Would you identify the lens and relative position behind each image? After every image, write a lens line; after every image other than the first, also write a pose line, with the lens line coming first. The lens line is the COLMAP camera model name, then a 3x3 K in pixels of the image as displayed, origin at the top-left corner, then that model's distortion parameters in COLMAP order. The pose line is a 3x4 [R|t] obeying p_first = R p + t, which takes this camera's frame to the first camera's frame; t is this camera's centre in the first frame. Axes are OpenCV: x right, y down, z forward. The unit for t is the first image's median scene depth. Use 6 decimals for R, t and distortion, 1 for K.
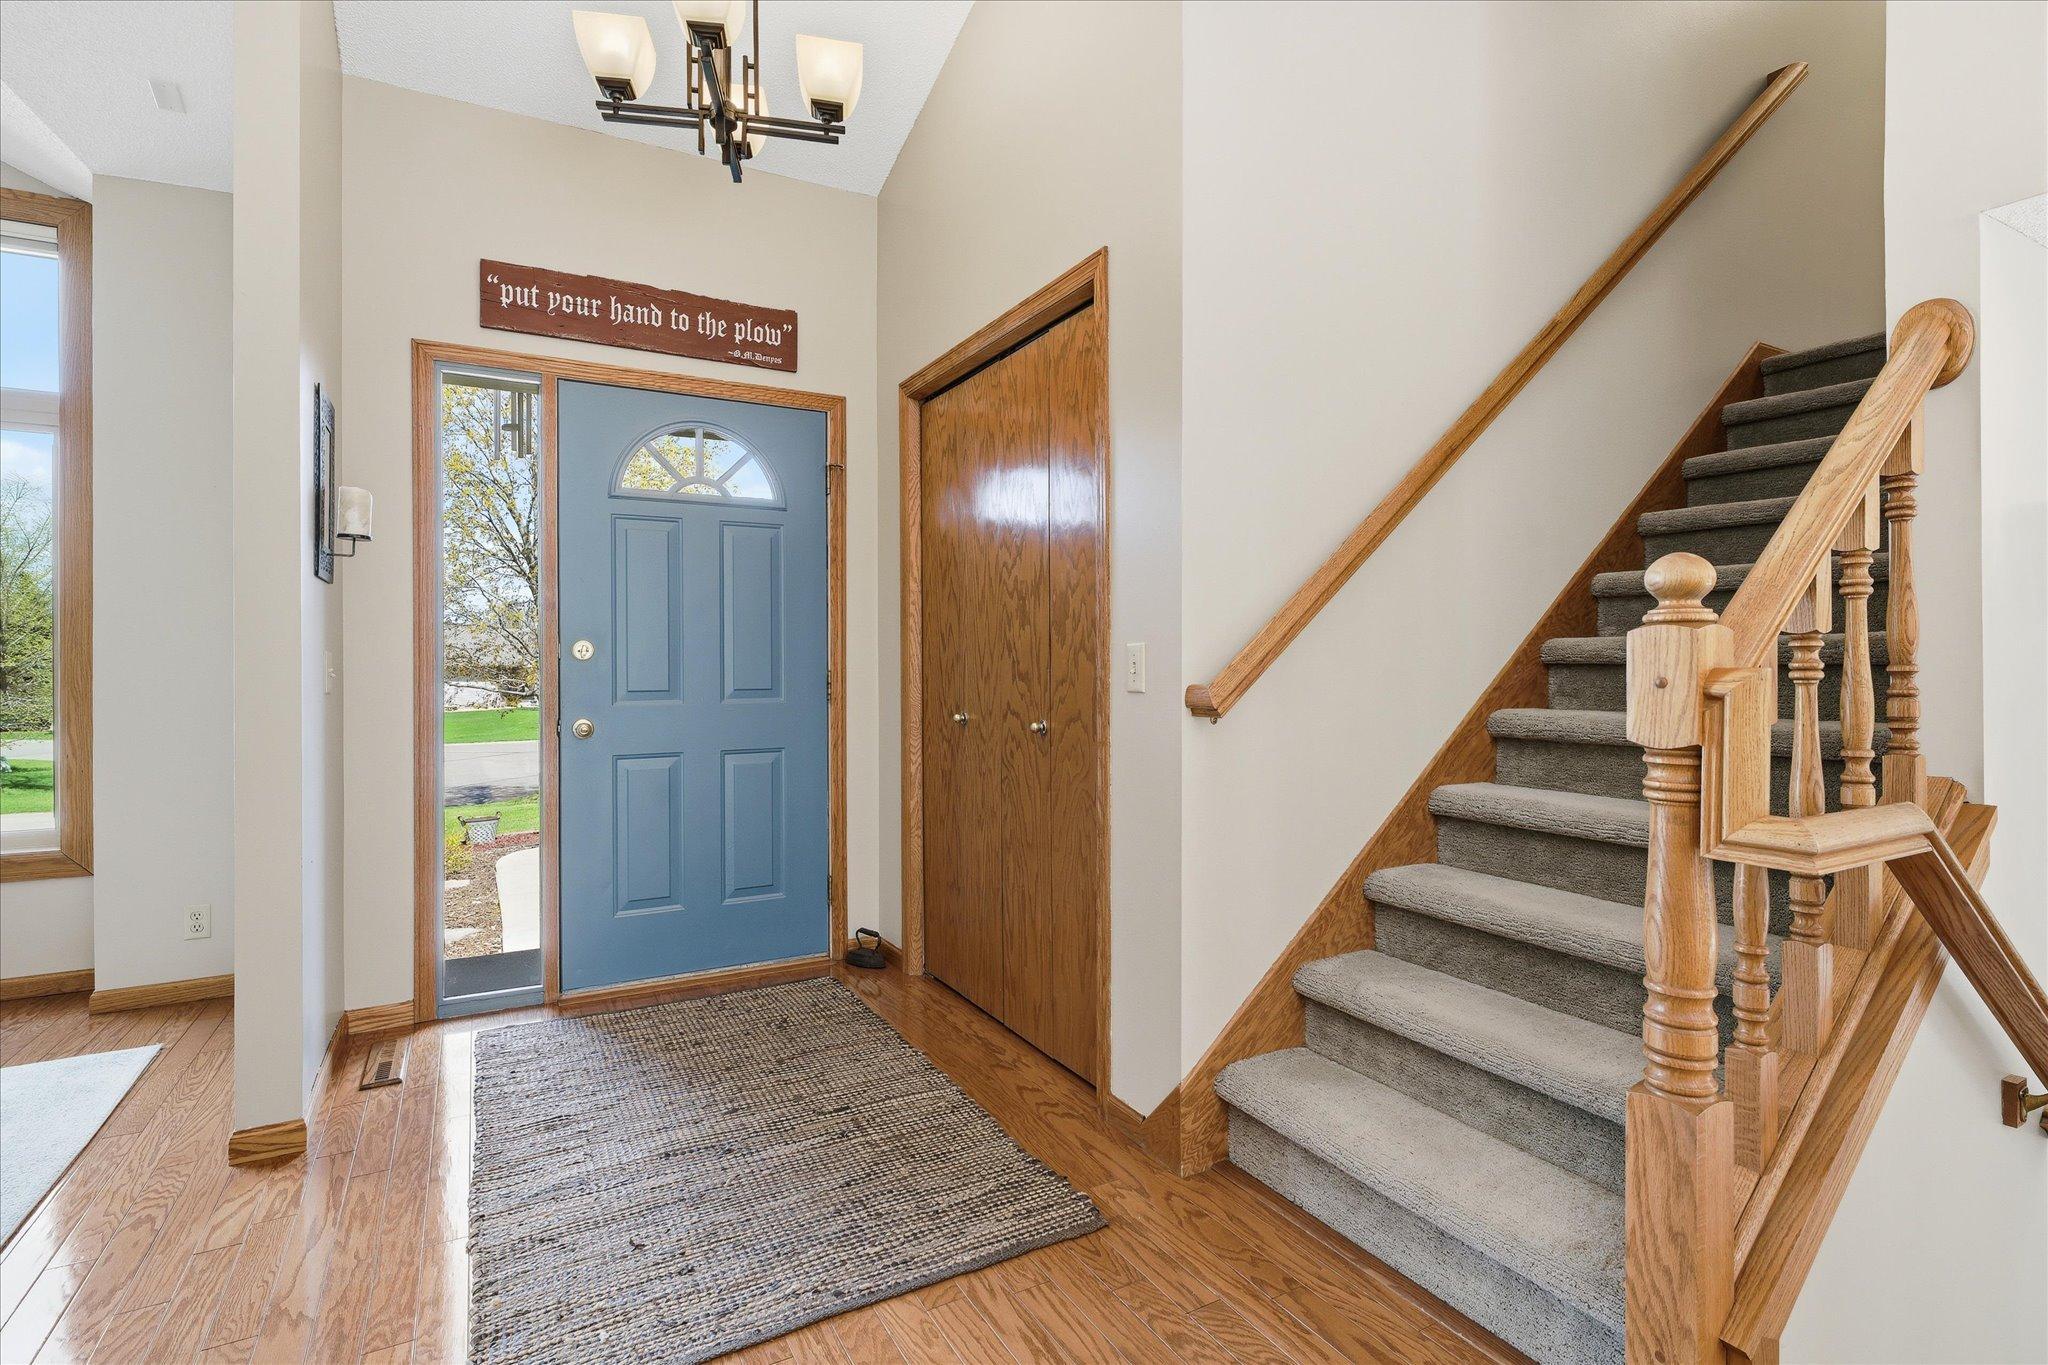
lens RADIAL K [[978.3, 0, 1028.3], [0, 978.3, 671.7], [0, 0, 1]] dist [0.001149, -0.000251]
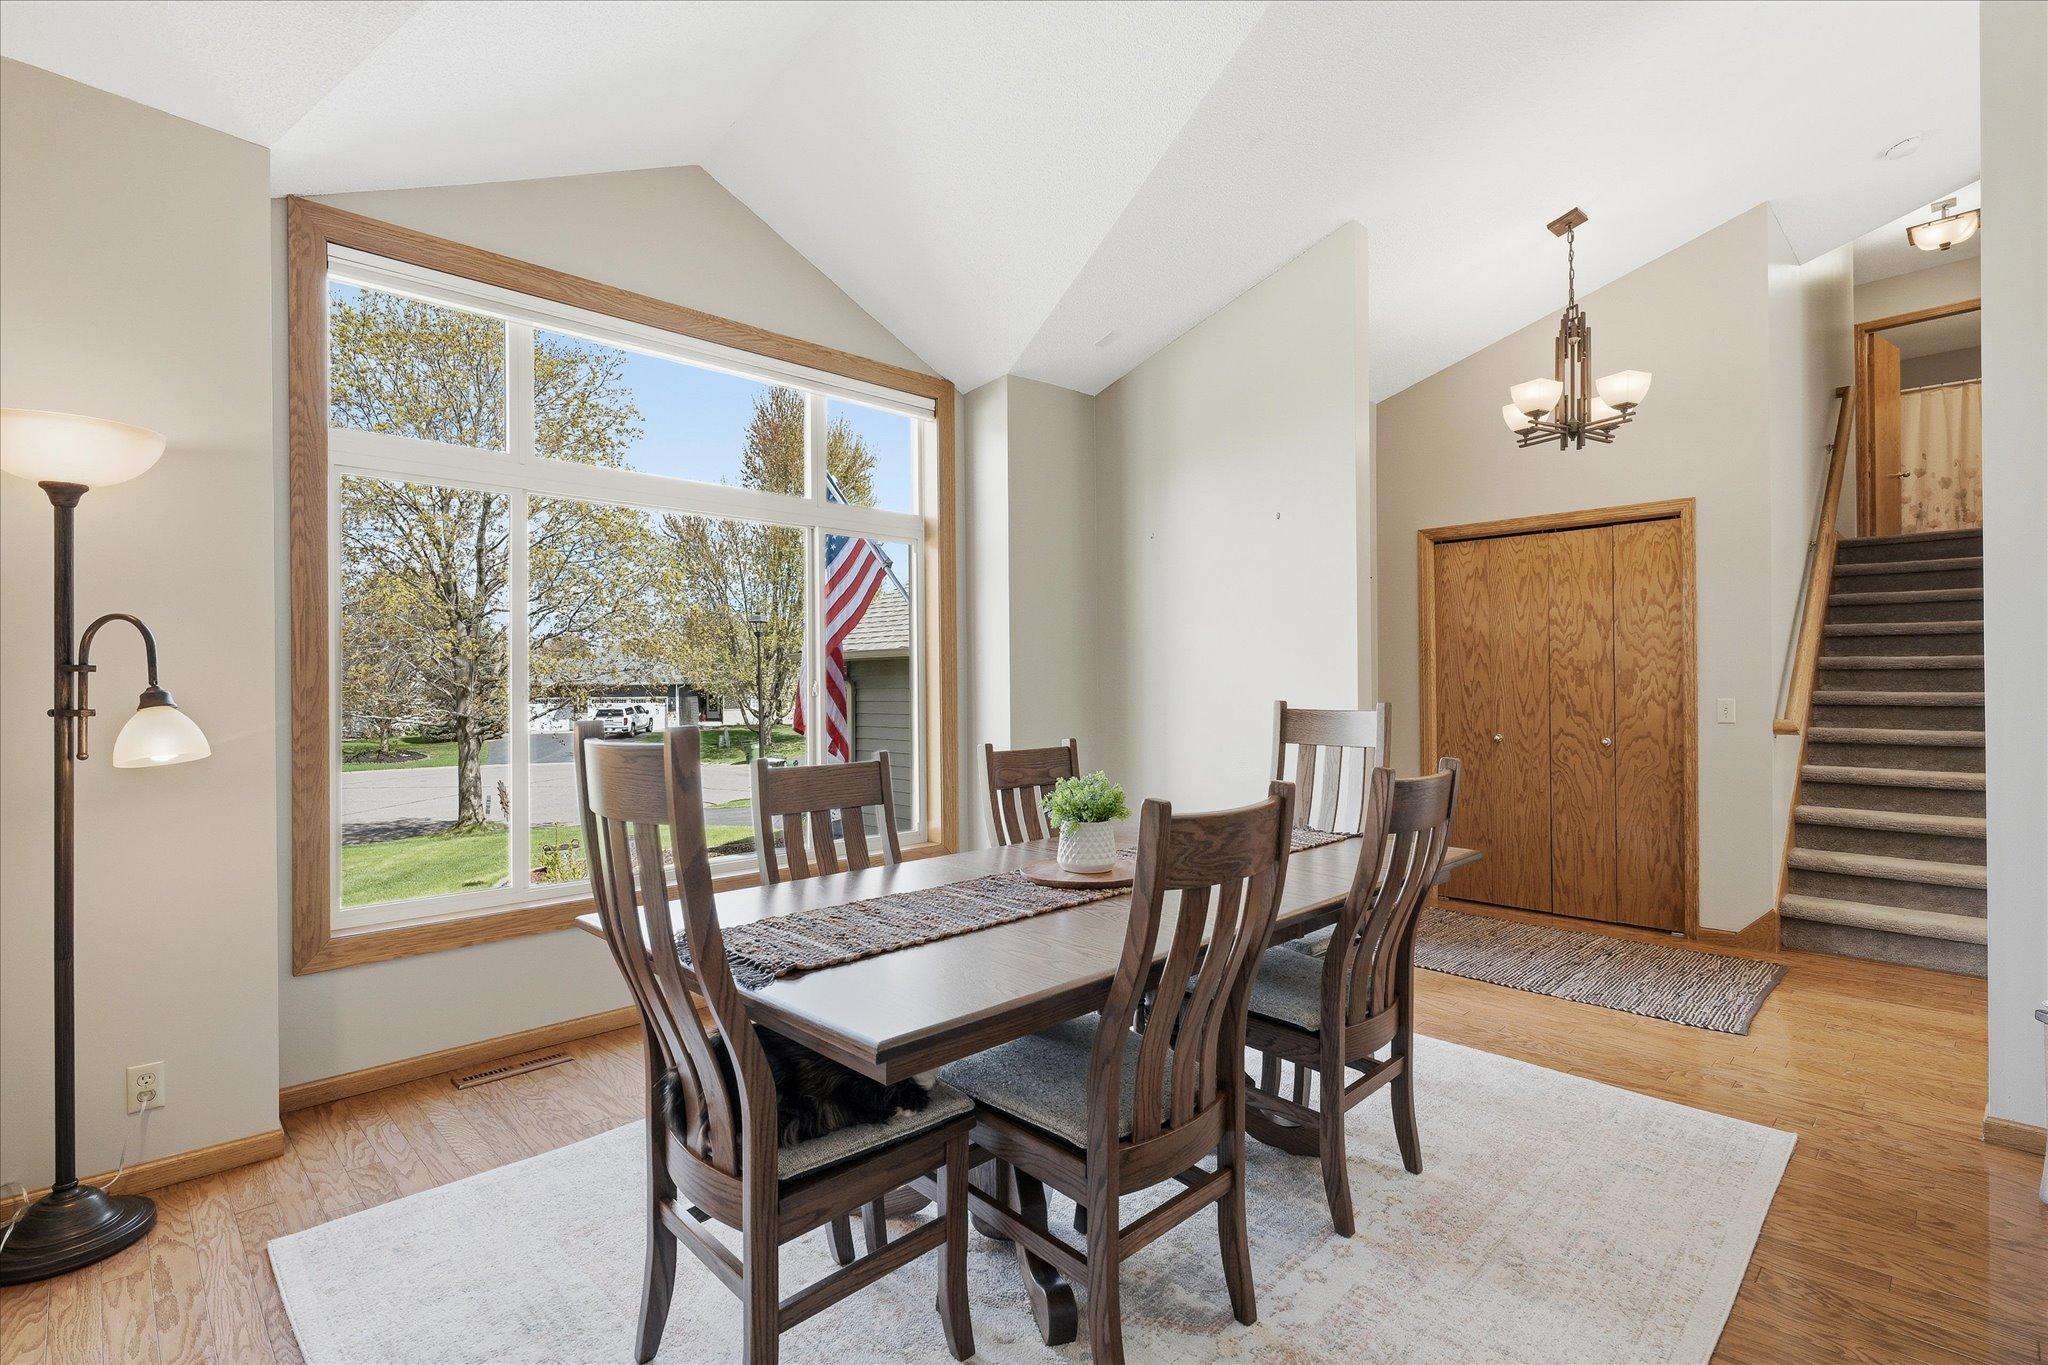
lens RADIAL K [[978.3, 0, 1012.5], [0, 978.3, 682.9], [0, 0, 1]] dist [0.001149, -0.000251]
pose [[0.962793, -0.002332, 0.270230, -1.494820], [0.005509, 0.999924, -0.011000, -0.037804], [-0.270184, 0.012079, 0.962733, -0.443184]]
